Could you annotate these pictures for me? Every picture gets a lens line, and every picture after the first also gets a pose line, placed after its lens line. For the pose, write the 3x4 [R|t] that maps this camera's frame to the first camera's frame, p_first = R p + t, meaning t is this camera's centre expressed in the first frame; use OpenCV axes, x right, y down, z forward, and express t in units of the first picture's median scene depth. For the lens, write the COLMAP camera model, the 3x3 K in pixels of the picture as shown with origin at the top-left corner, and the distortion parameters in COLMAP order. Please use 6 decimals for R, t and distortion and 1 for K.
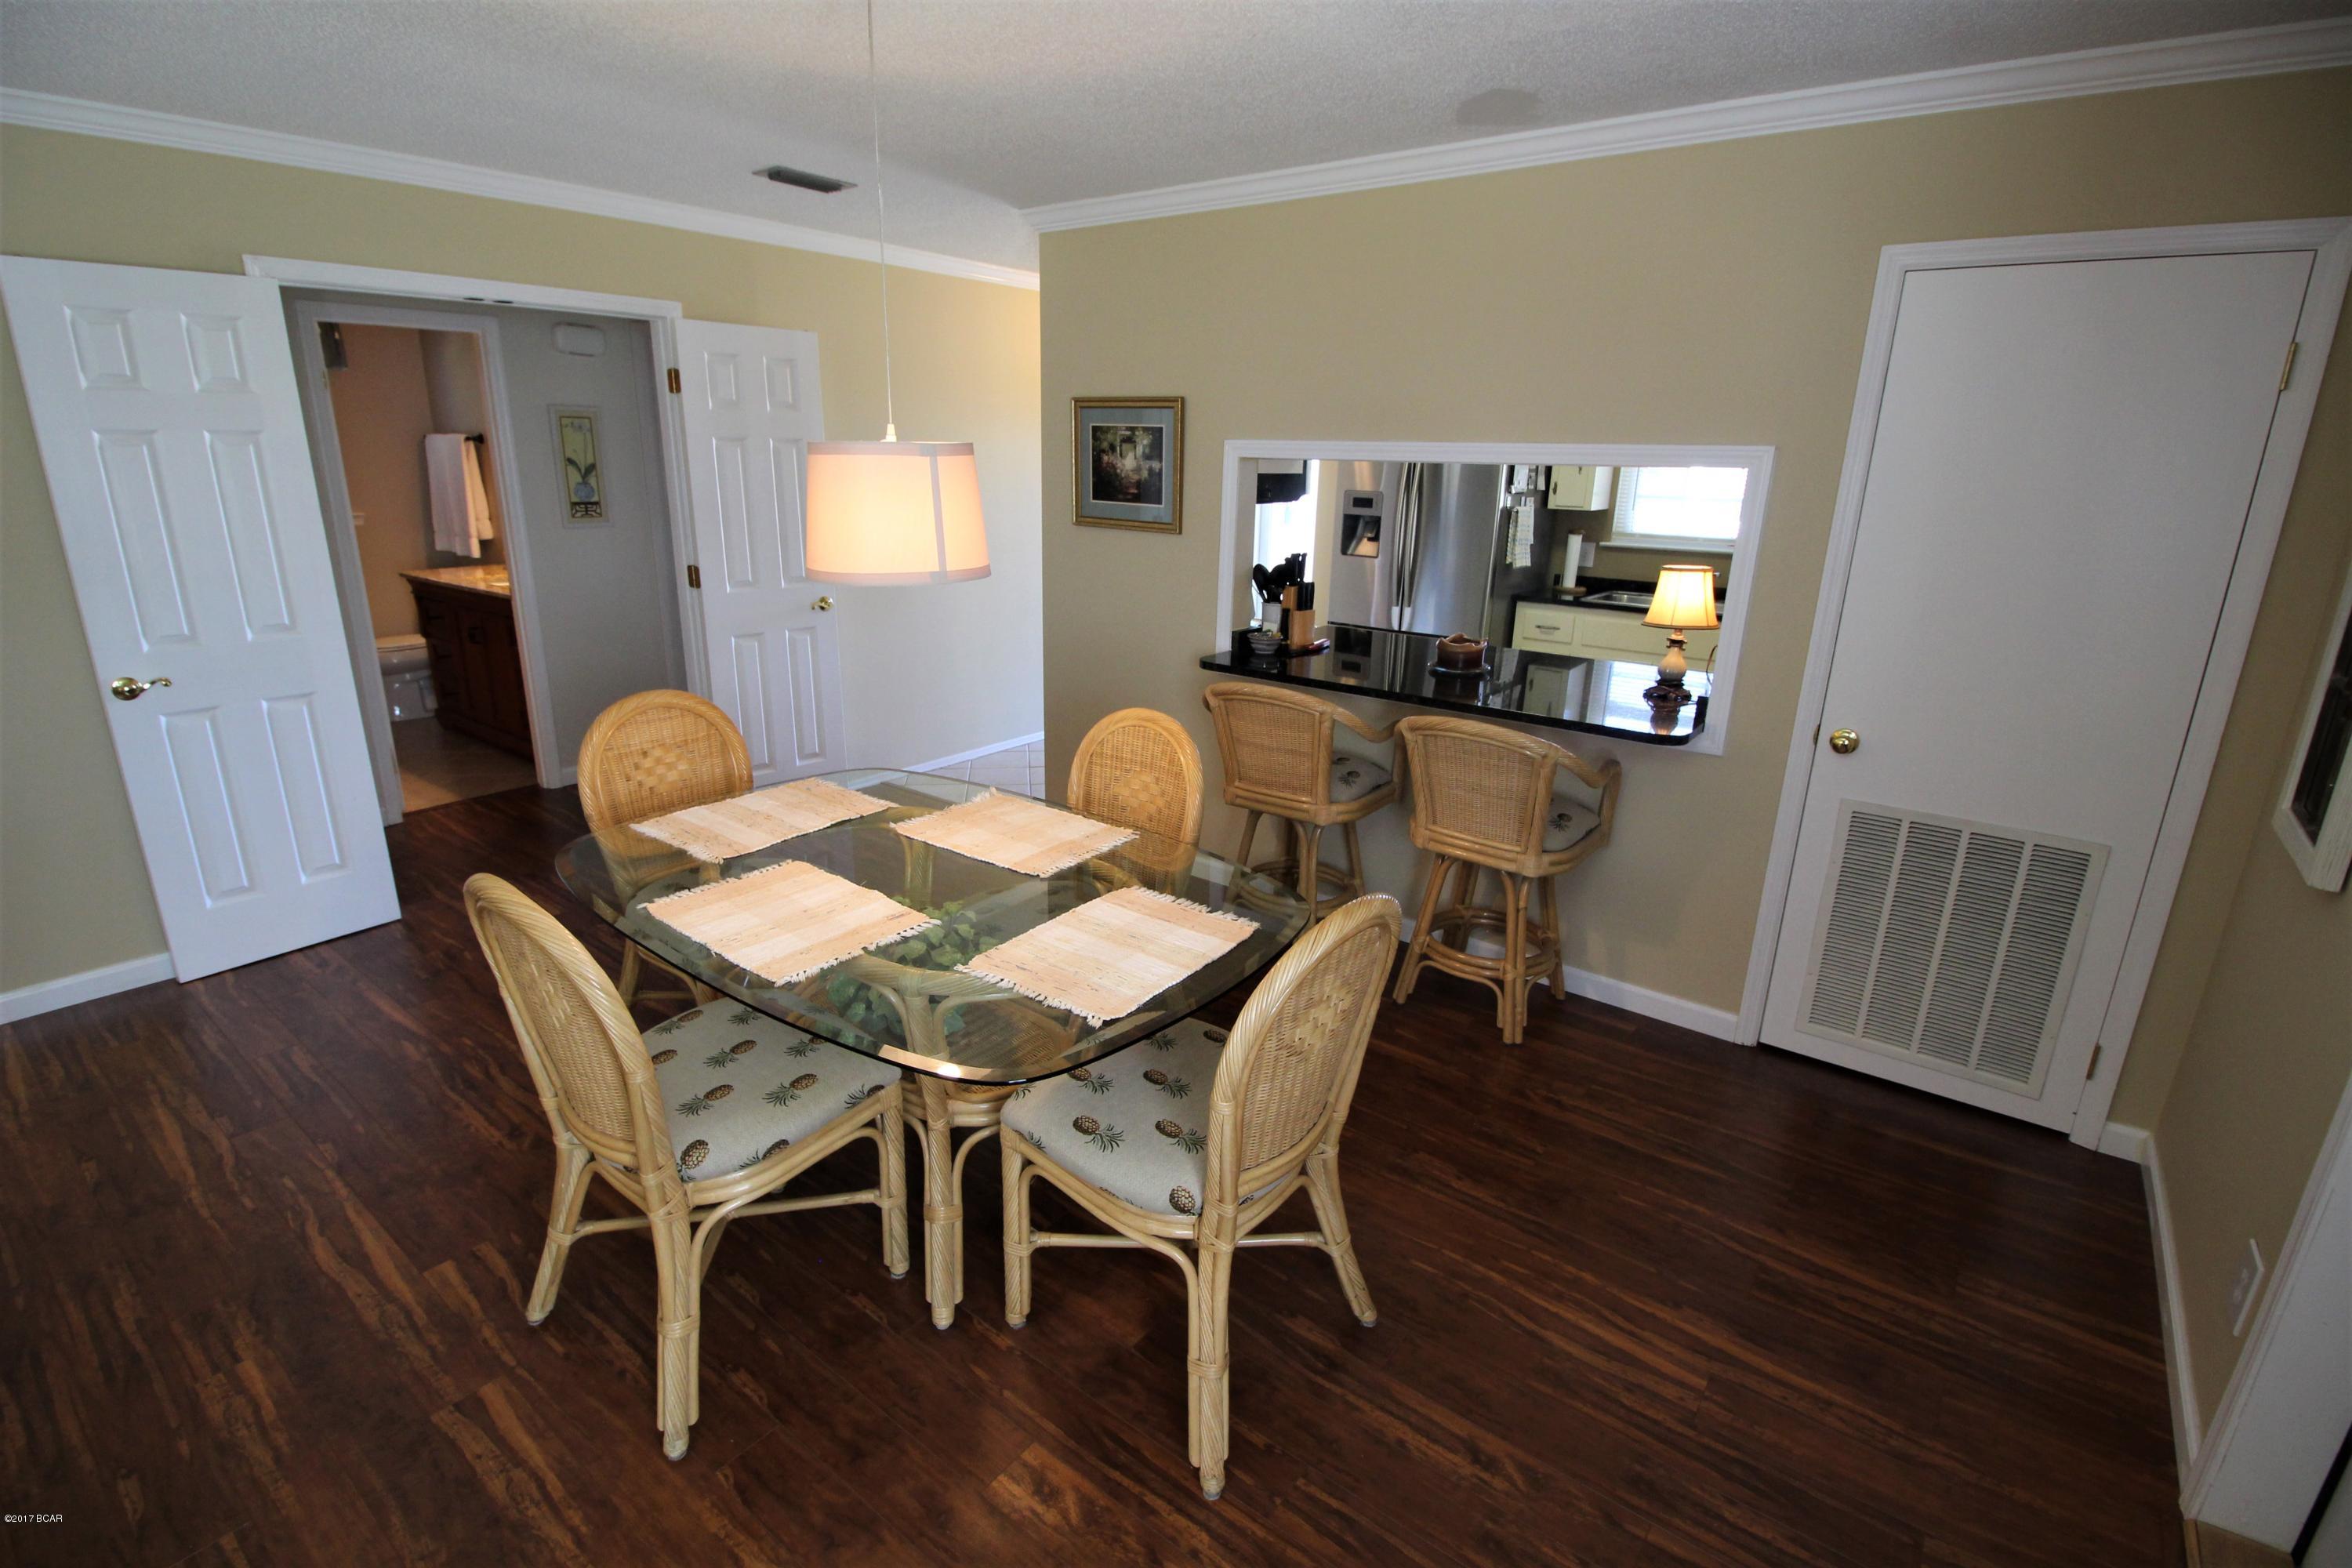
lens RADIAL K [[1094.1, 0, 1184.7], [0, 1094.1, 771.0], [0, 0, 1]] dist [-0.020023, -0.002651]
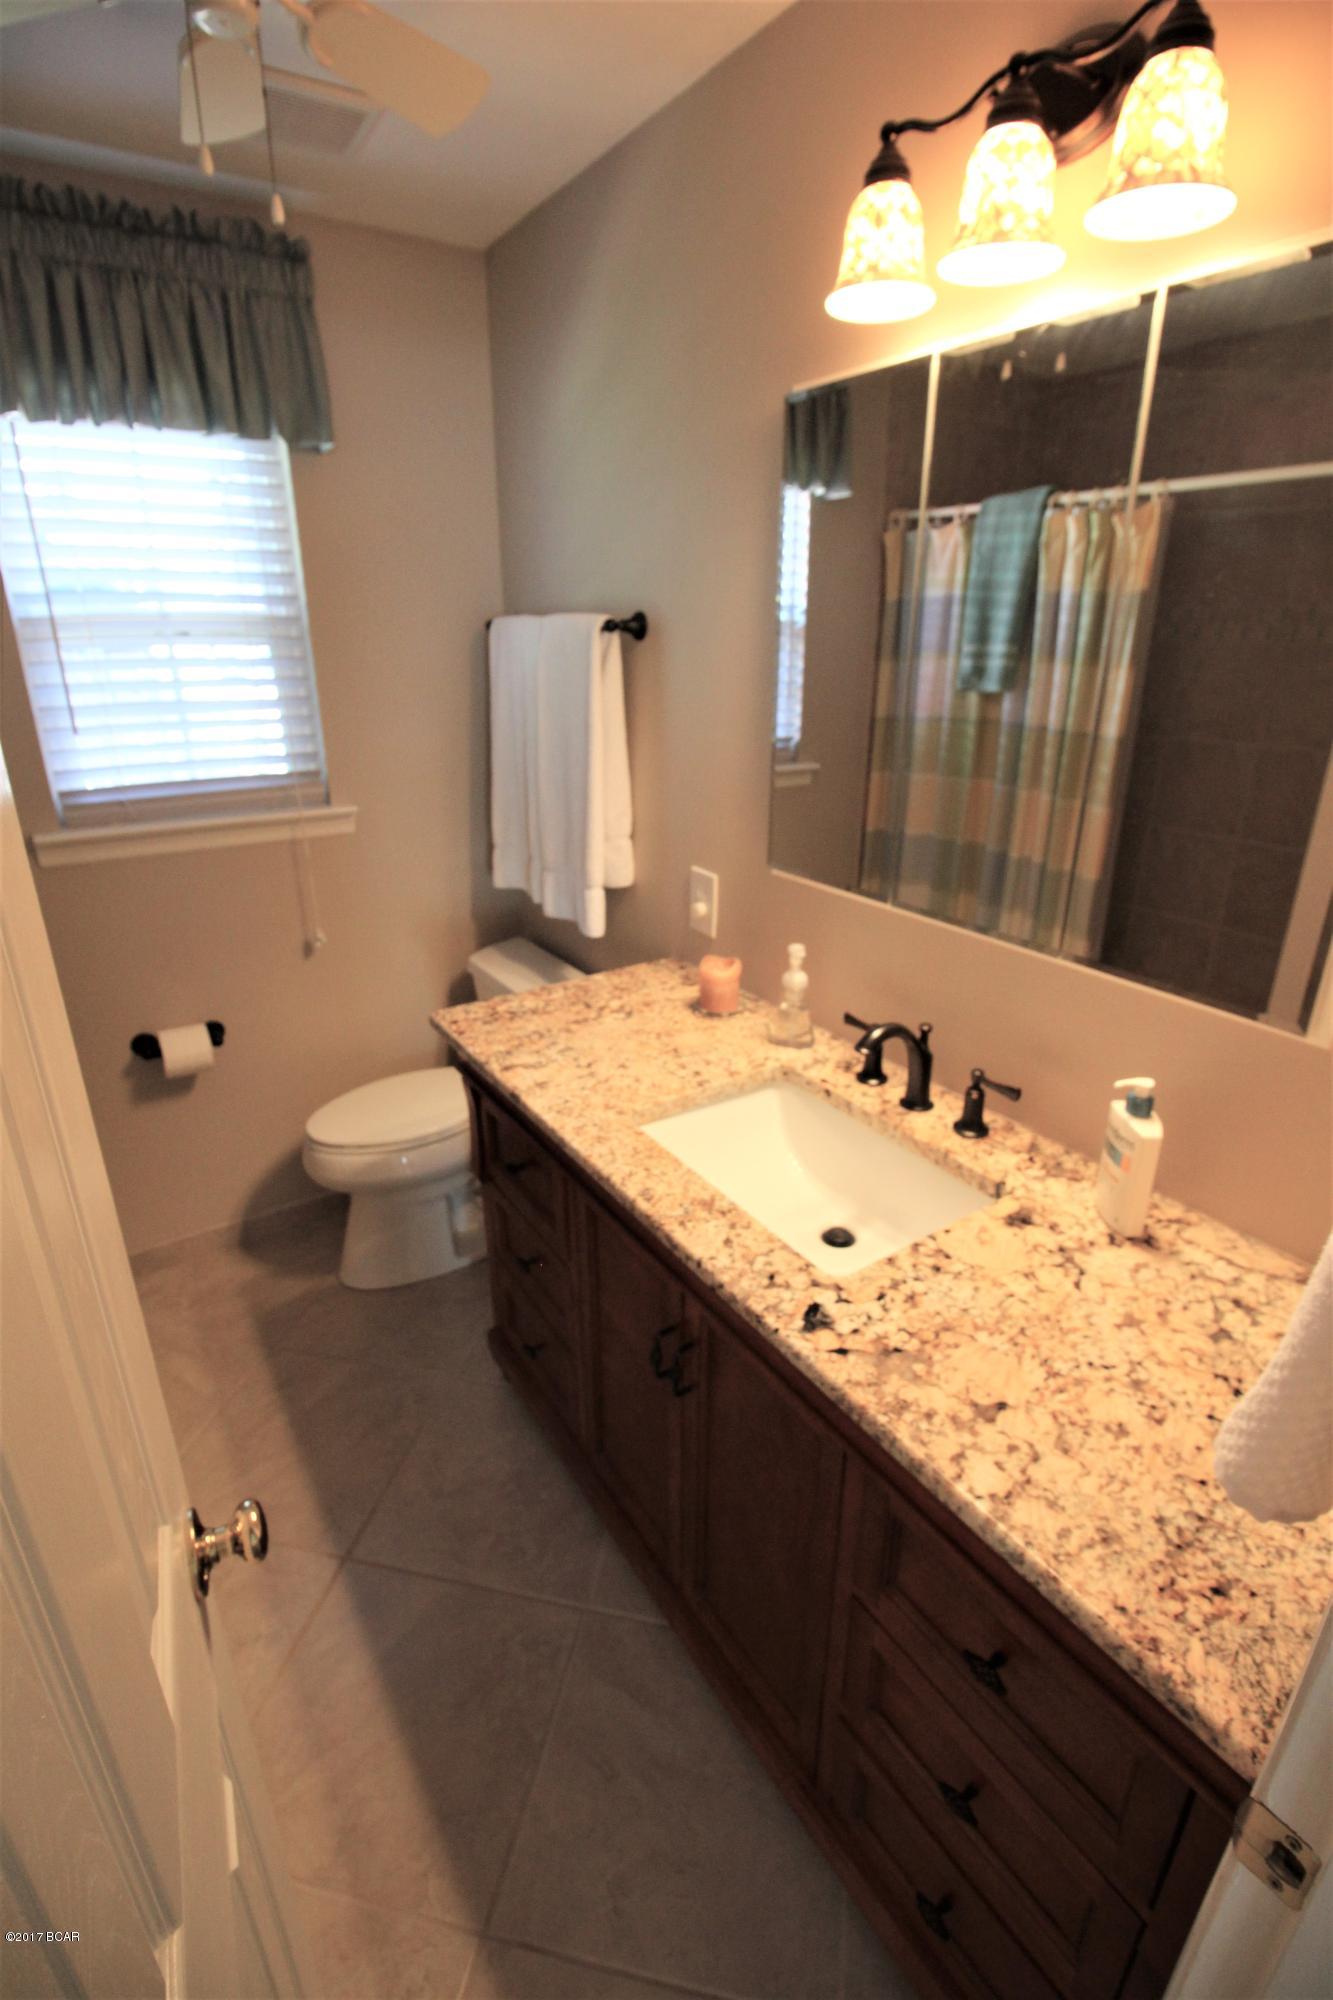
lens RADIAL K [[930.3, 0, 664.7], [0, 930.3, 1005.3], [0, 0, 1]] dist [-0.020023, -0.002651]
pose [[0.943205, 0.097834, -0.317479, -0.519024], [-0.073969, 0.993510, 0.086404, -0.202173], [0.323872, -0.058013, 0.944320, 0.684545]]
